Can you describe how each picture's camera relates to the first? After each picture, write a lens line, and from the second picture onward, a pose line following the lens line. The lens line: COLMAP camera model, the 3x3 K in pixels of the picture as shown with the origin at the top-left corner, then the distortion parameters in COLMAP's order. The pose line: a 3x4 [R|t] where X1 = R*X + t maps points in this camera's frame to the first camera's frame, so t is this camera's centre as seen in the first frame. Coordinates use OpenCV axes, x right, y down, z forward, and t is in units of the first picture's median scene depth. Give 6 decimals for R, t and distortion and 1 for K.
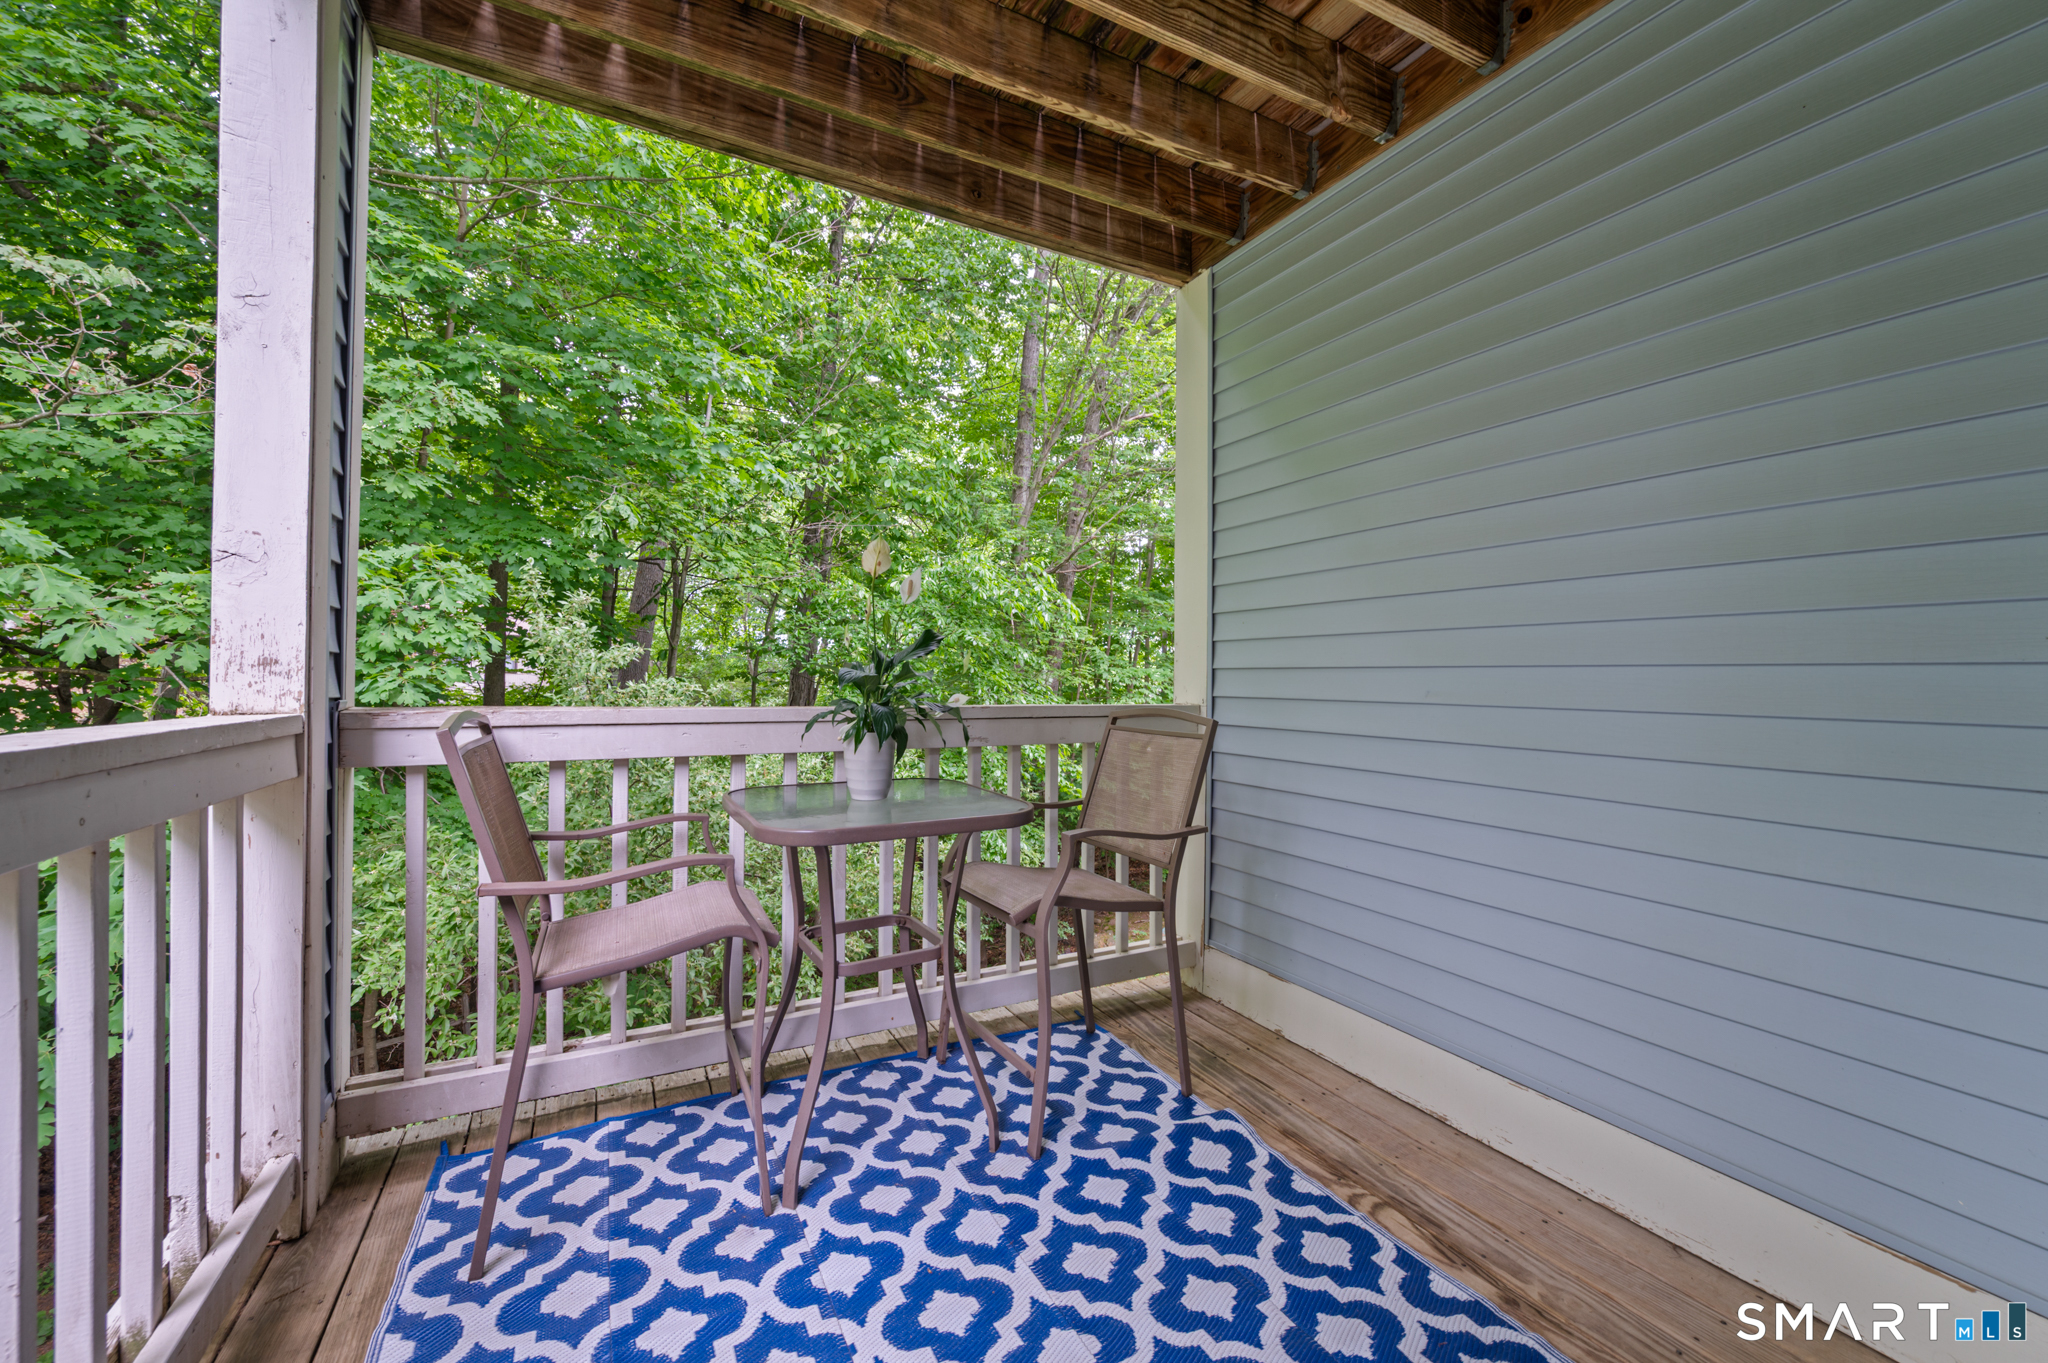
lens RADIAL K [[812.8, 0, 1030.8], [0, 812.8, 671.3], [0, 0, 1]] dist [0.000912, -0.000478]
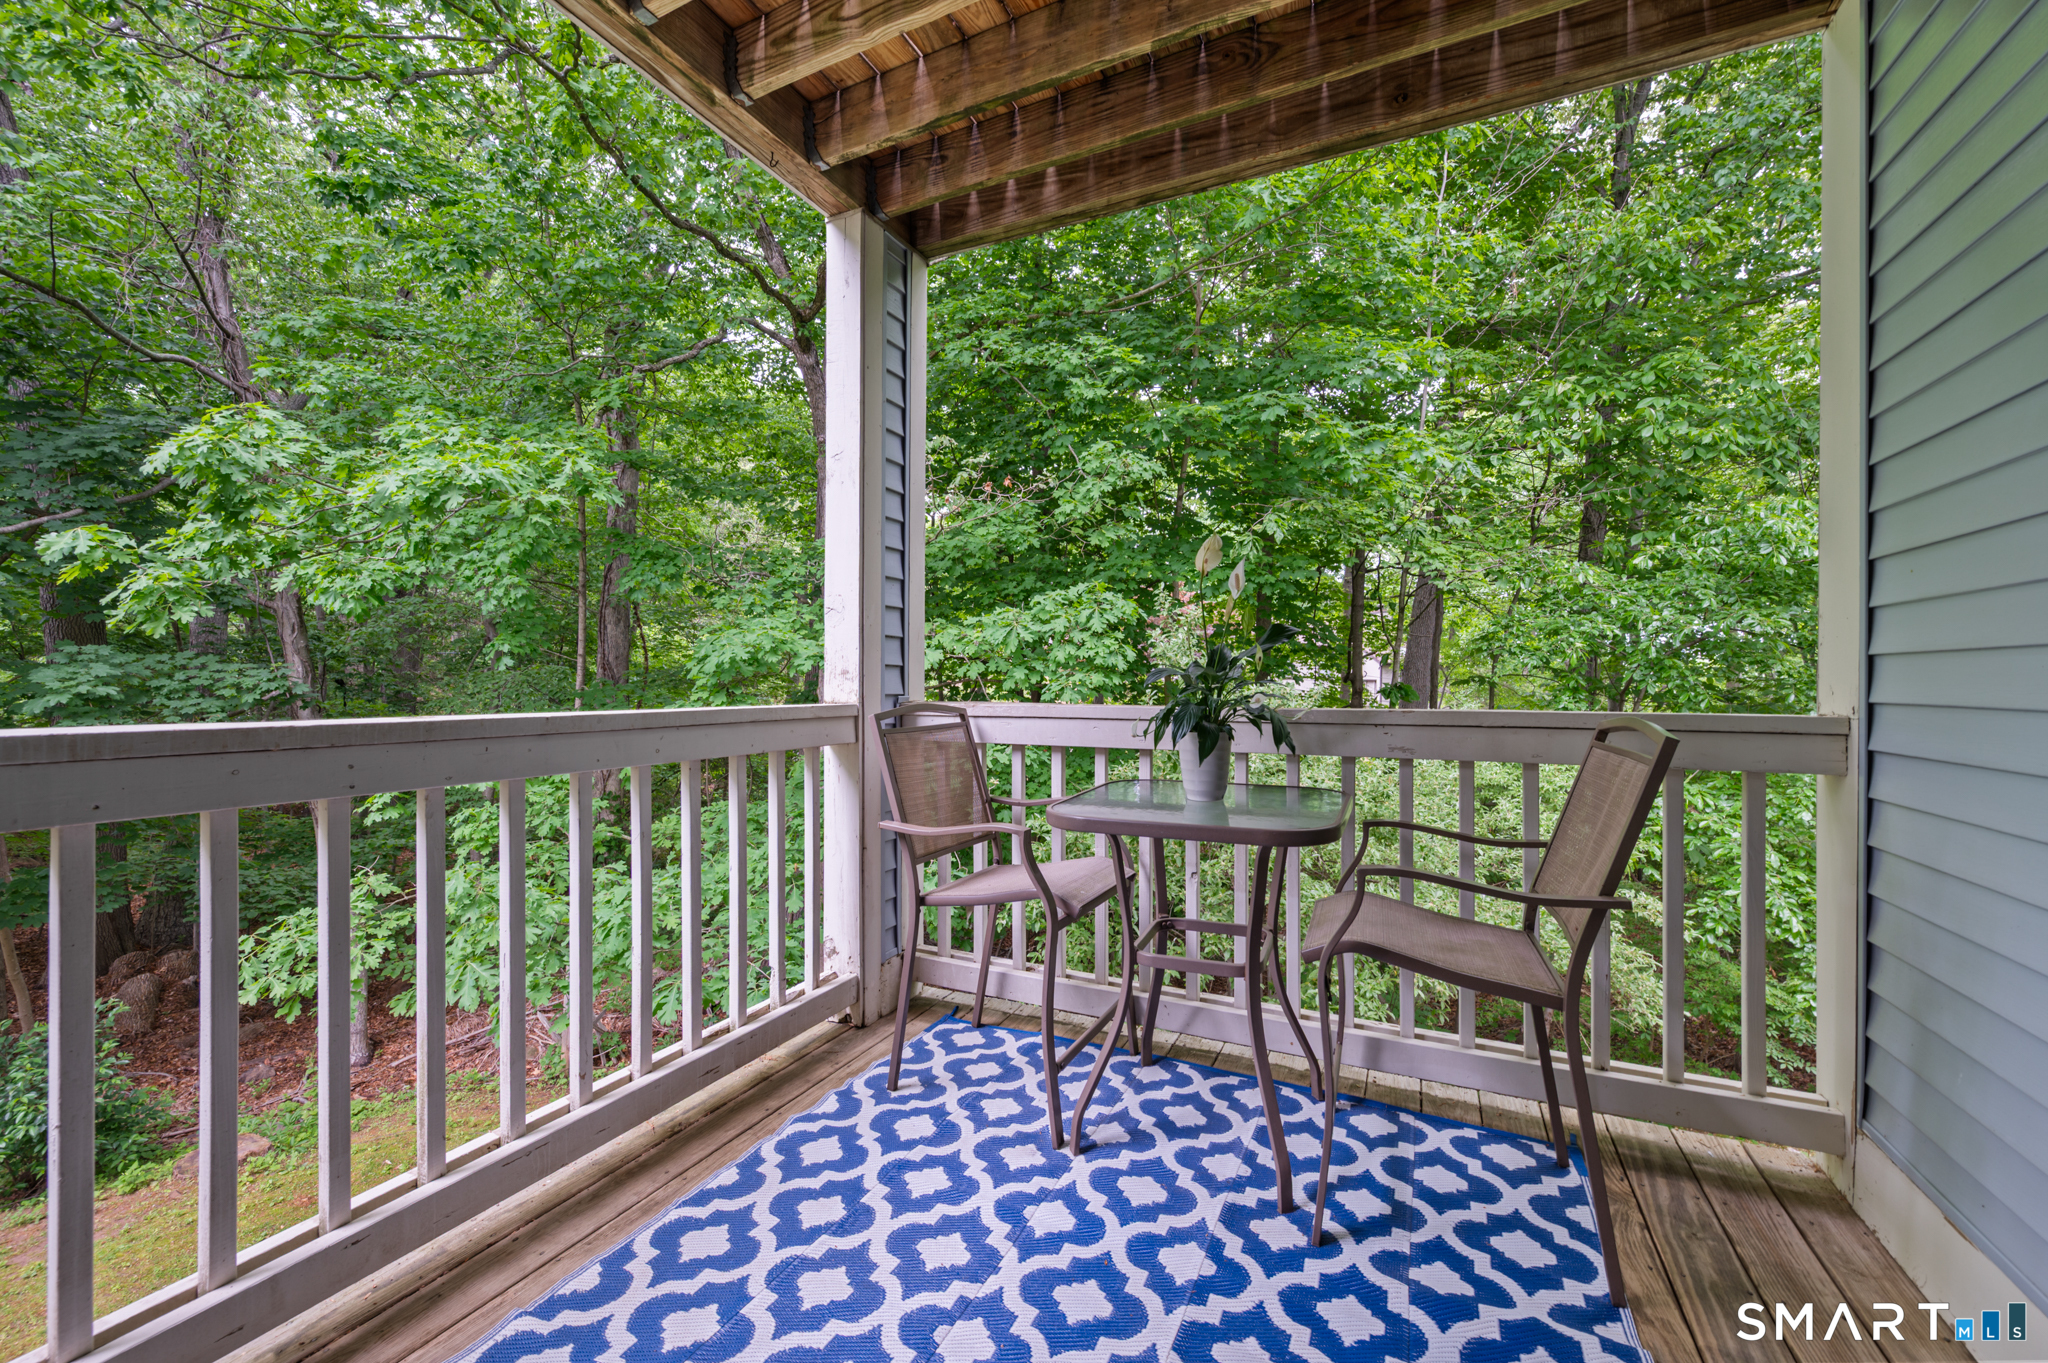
lens RADIAL K [[812.7, 0, 1026.8], [0, 812.7, 686.5], [0, 0, 1]] dist [-0.001044, 0.000058]
pose [[0.593458, -0.003559, -0.804857, 0.472823], [0.012786, 0.999906, 0.005006, 0.011619], [0.804763, -0.013262, 0.593448, 0.247696]]
